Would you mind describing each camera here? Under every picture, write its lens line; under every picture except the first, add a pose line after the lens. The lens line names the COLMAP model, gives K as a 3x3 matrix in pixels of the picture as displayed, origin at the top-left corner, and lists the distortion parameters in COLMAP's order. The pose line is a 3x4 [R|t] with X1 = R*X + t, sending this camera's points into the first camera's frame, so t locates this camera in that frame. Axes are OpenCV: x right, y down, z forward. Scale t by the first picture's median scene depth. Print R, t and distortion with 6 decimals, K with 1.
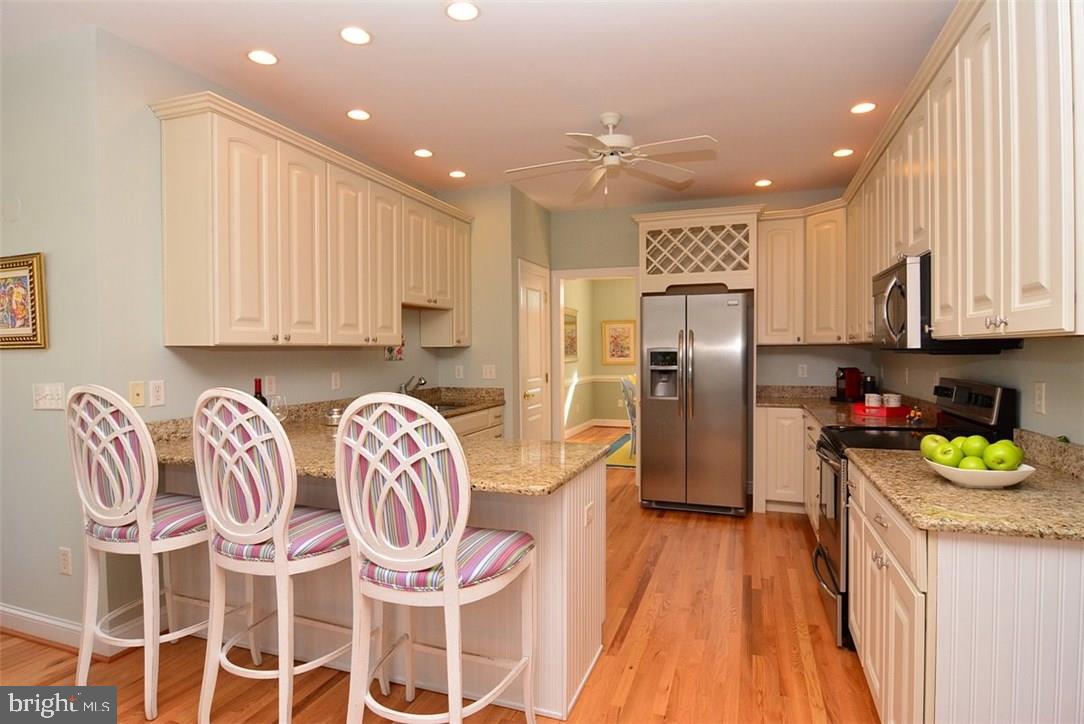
lens RADIAL K [[585.4, 0, 539.6], [0, 585.4, 361.3], [0, 0, 1]] dist [-0.009648, -0.007267]
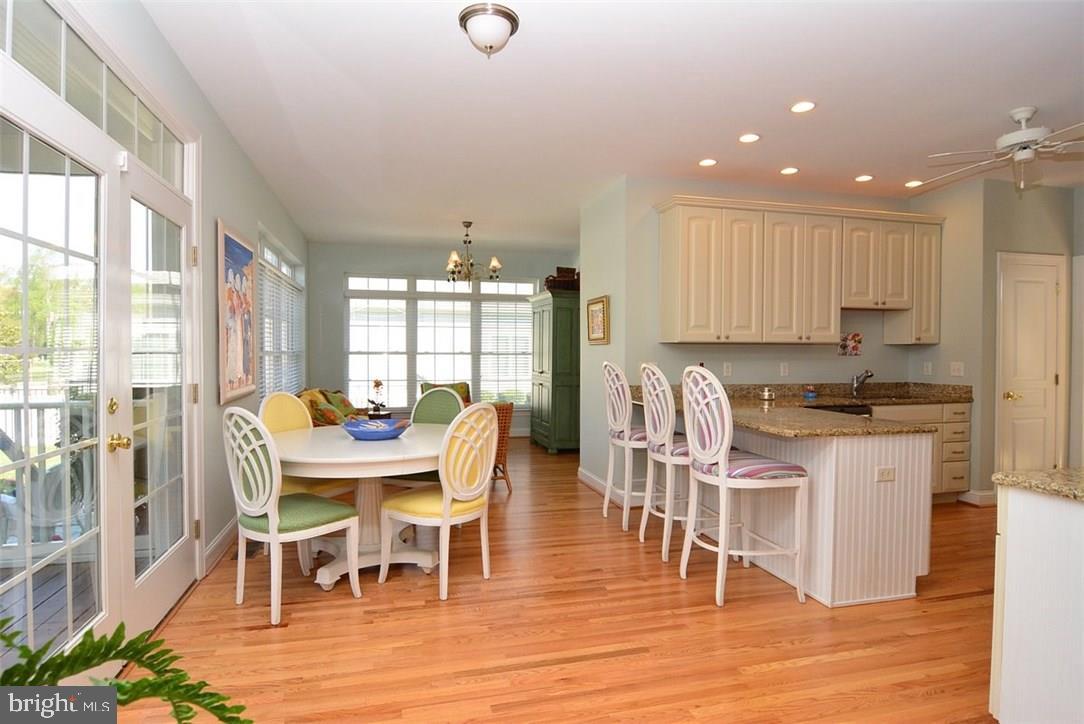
lens RADIAL K [[585.4, 0, 537.3], [0, 585.4, 362.7], [0, 0, 1]] dist [-0.009648, -0.007267]
pose [[0.563994, 0.024501, -0.825415, 0.371996], [-0.022231, 0.999648, 0.014482, 0.010064], [0.825480, 0.010182, 0.564340, -0.180204]]
